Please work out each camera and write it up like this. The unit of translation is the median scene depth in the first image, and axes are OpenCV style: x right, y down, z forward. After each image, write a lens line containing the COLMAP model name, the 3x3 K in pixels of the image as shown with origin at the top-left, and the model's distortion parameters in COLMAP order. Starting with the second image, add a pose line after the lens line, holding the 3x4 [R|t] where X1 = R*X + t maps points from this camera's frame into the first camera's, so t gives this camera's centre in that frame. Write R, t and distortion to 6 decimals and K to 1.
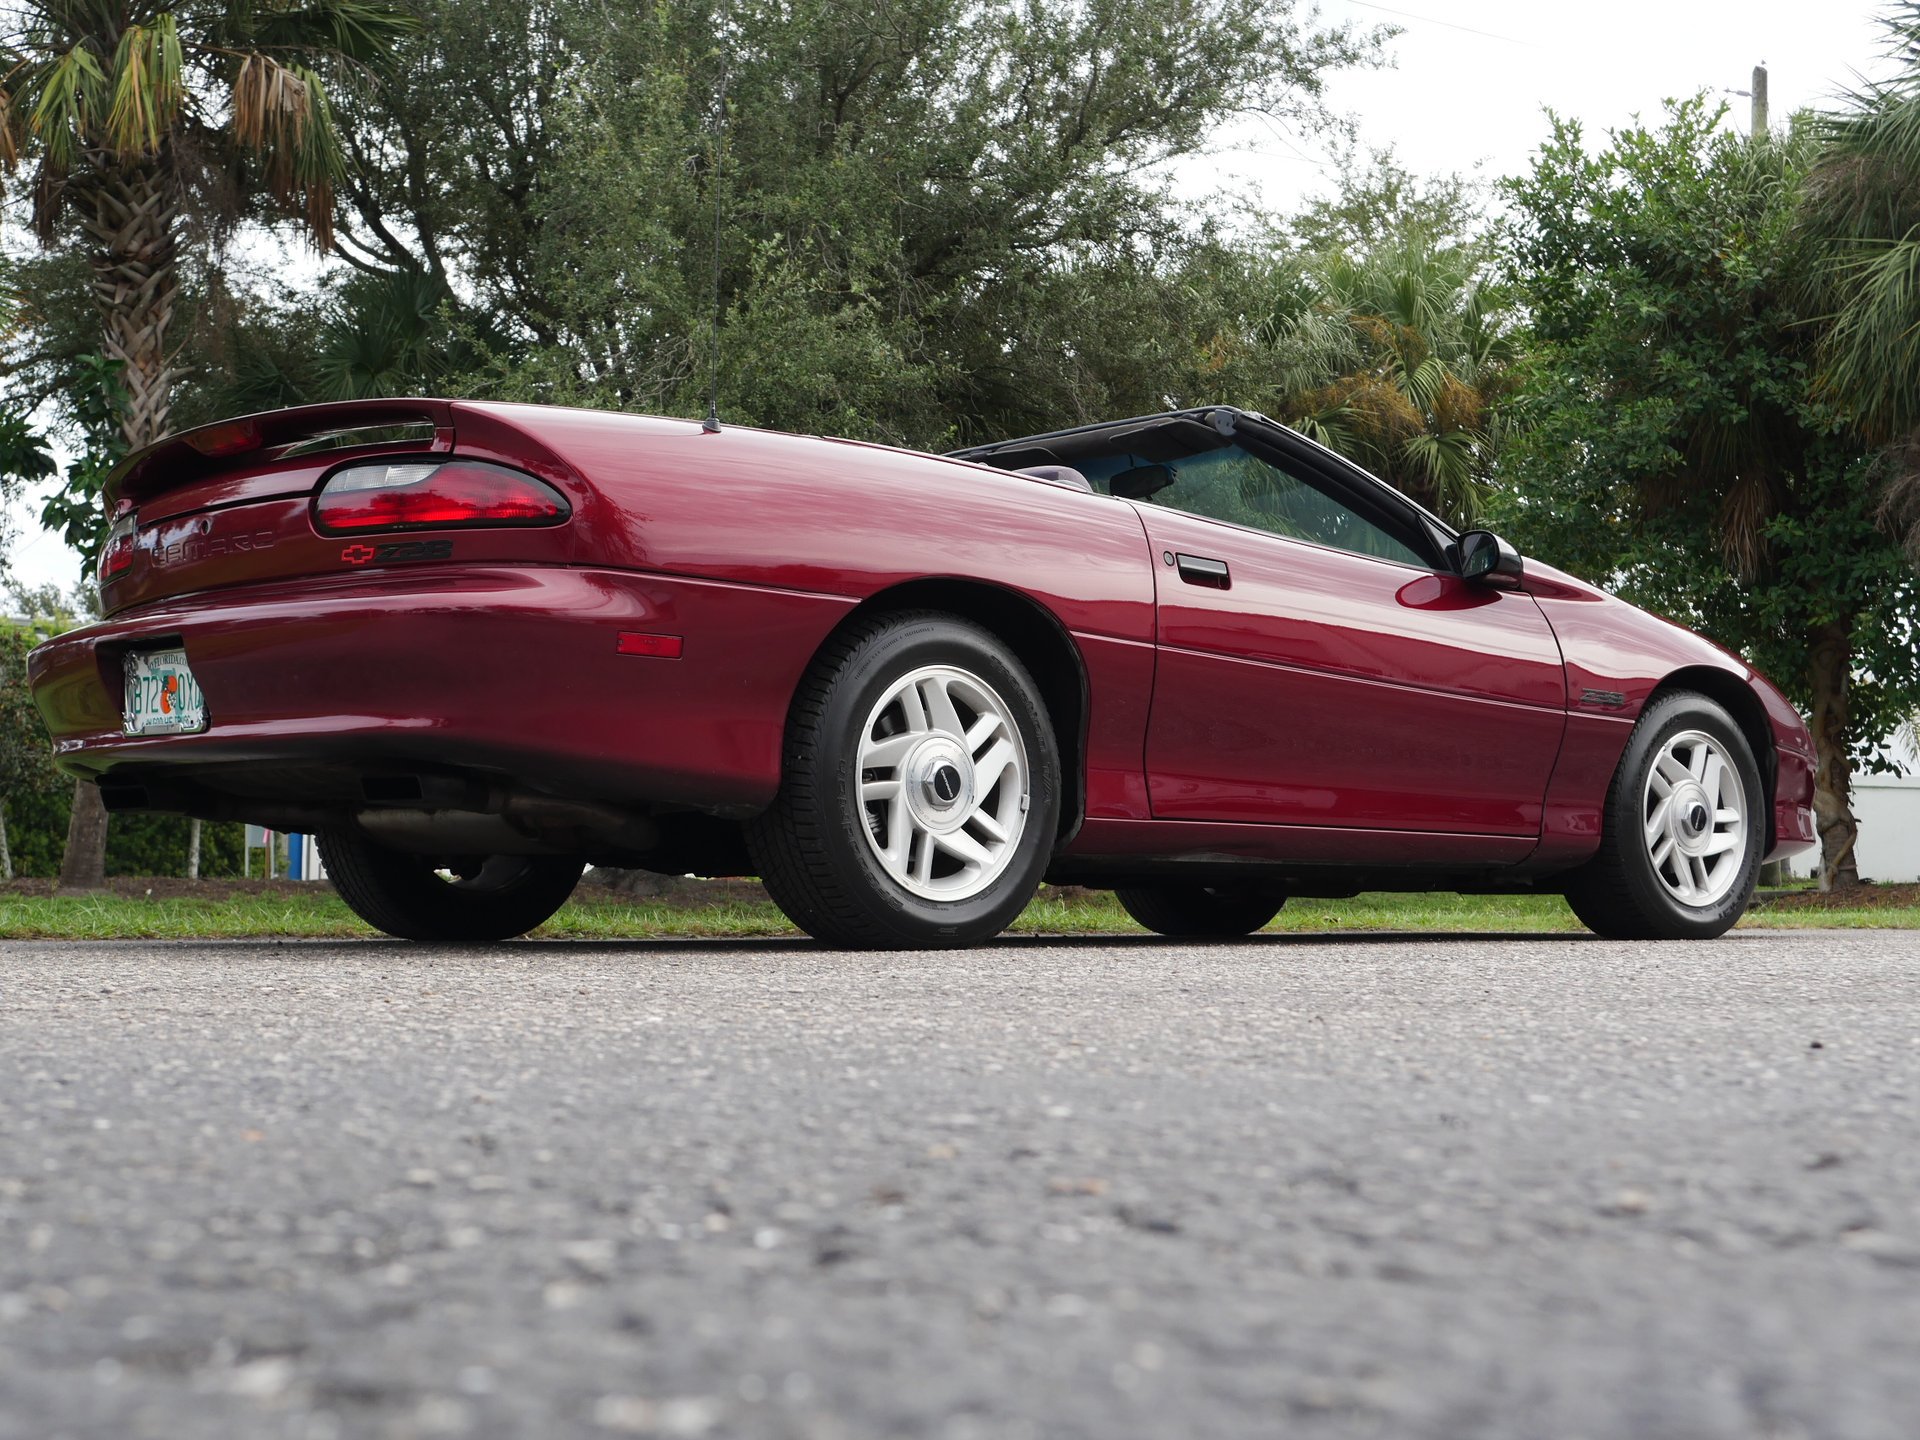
lens RADIAL K [[2717.8, 0, 1013.1], [0, 2717.8, 727.4], [0, 0, 1]] dist [0.005673, 0.034951]
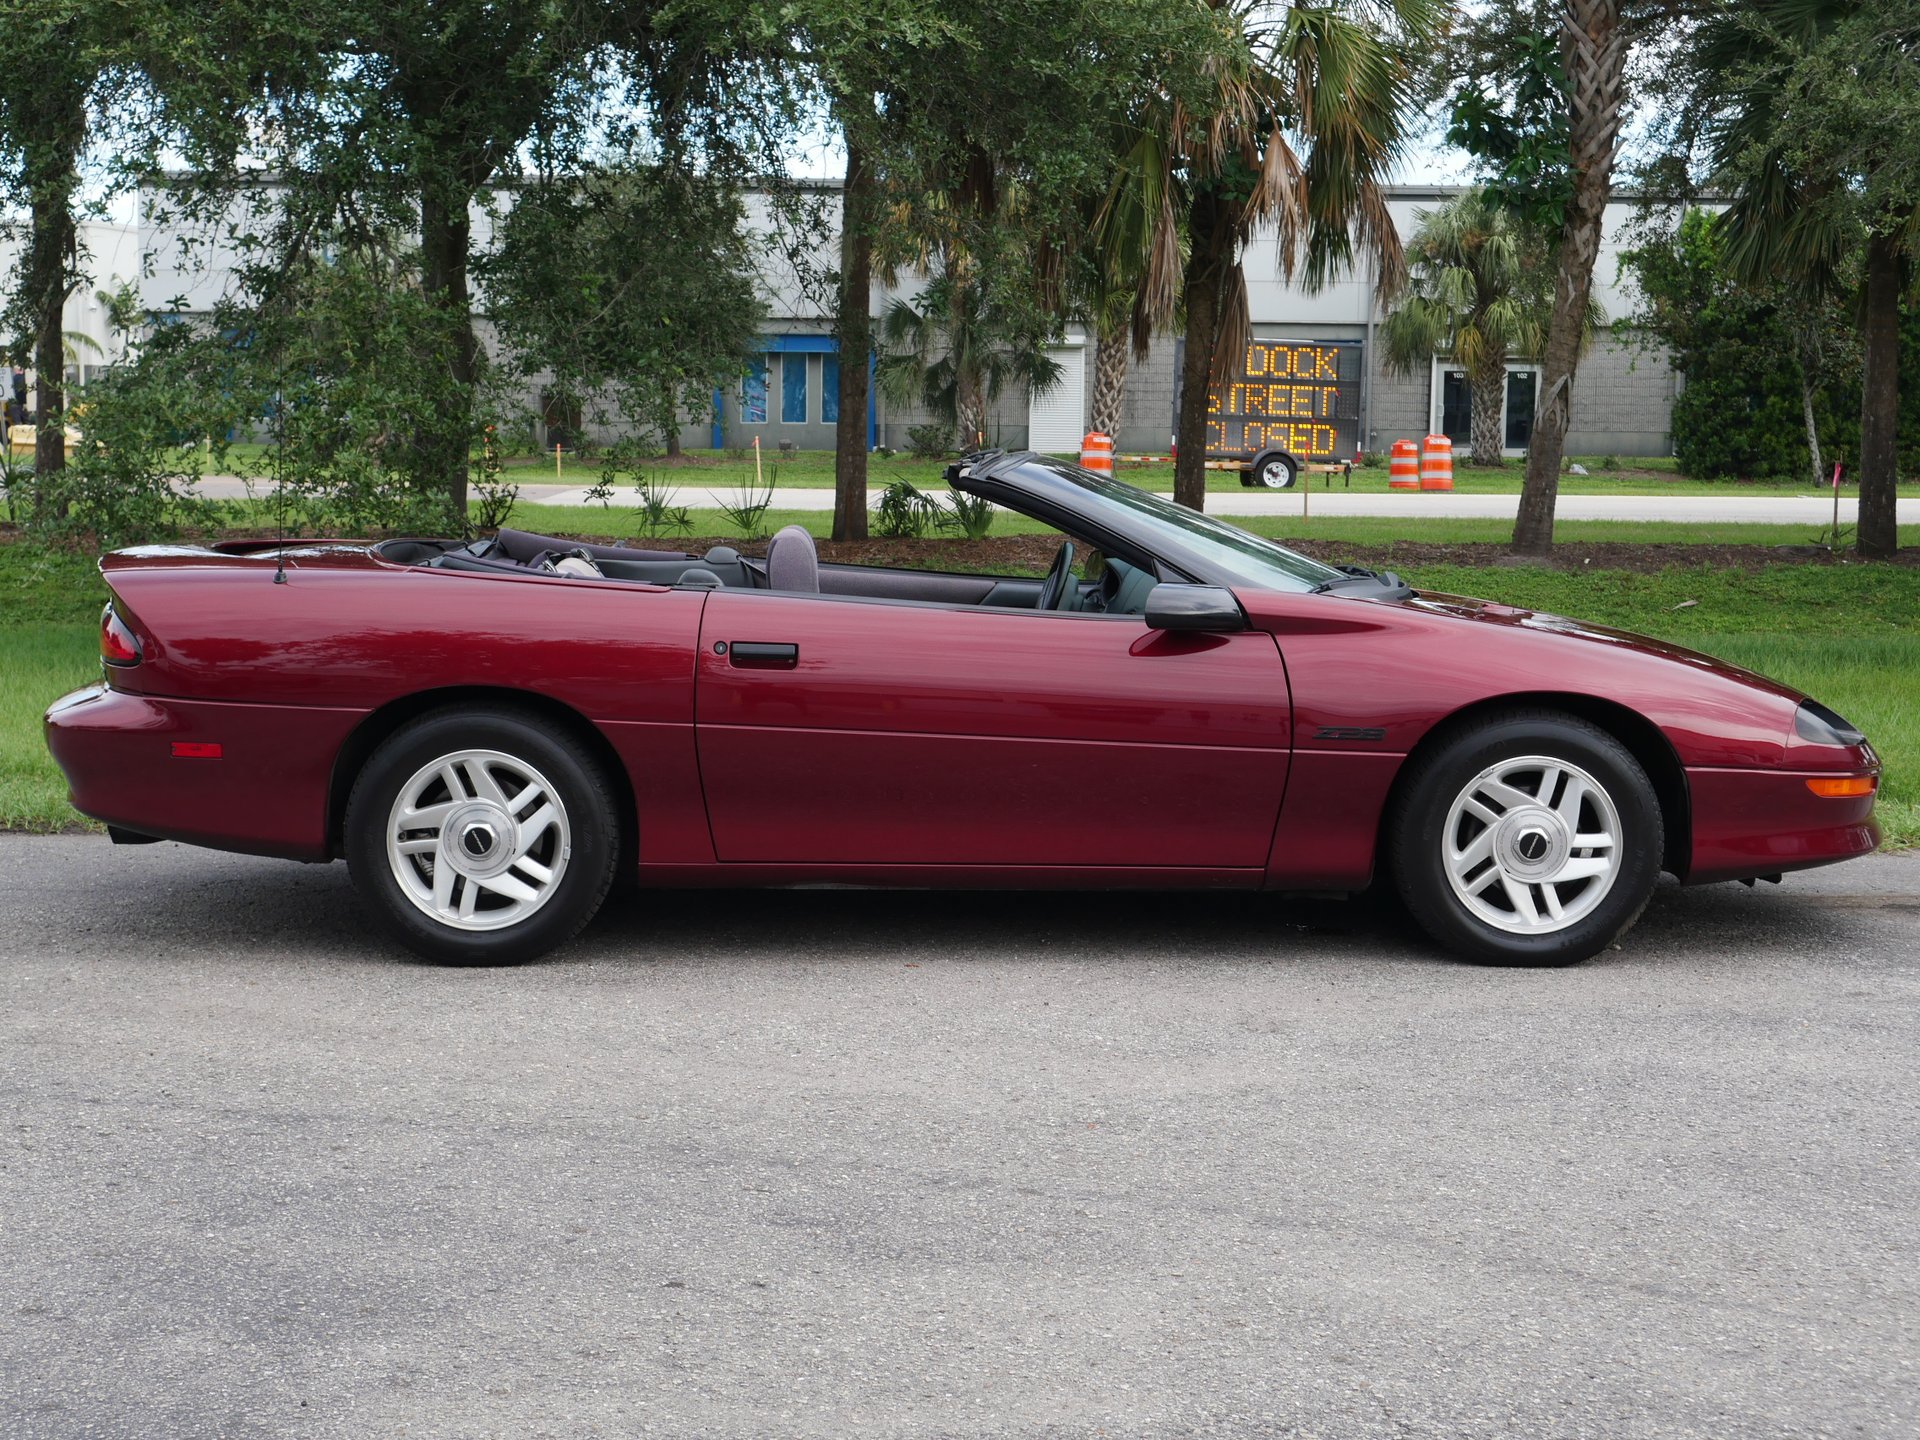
lens RADIAL K [[2858.9, 0, 959.3], [0, 2858.9, 717.3], [0, 0, 1]] dist [0.016304, -0.087862]
pose [[0.747565, 0.074167, -0.660035, 0.226931], [0.033175, 0.988336, 0.148632, -0.050622], [0.663360, -0.133009, 0.736385, 0.034523]]
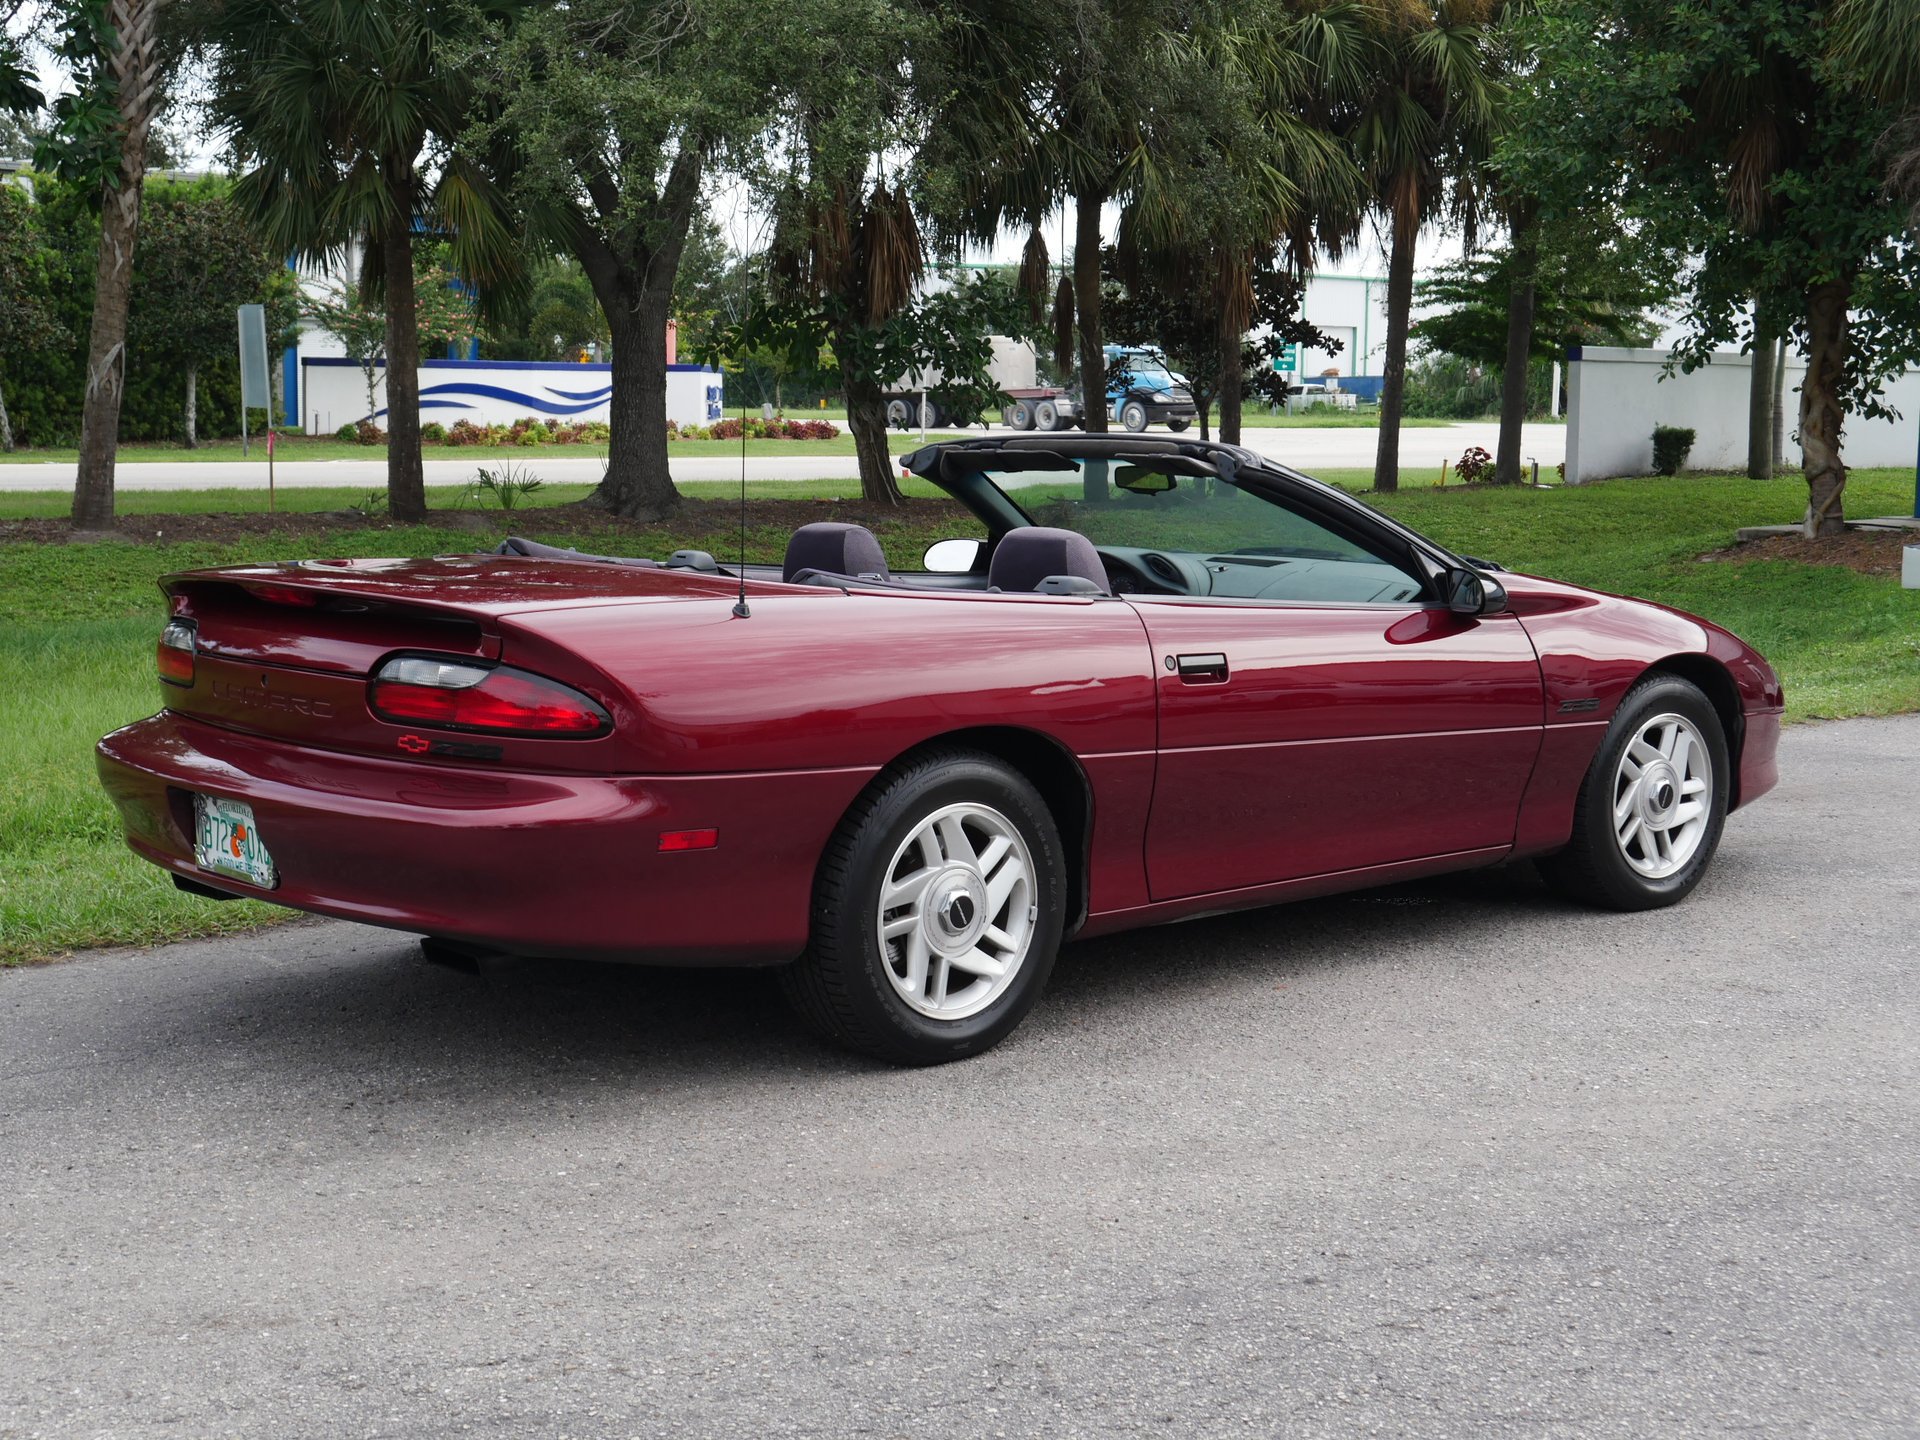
lens RADIAL K [[2715.0, 0, 1020.3], [0, 2715.0, 717.3], [0, 0, 1]] dist [0.007020, -0.005760]
pose [[0.999953, 0.008162, 0.005312, -0.001570], [-0.008969, 0.984364, 0.175918, -0.053607], [-0.003793, -0.175957, 0.984391, -0.010586]]
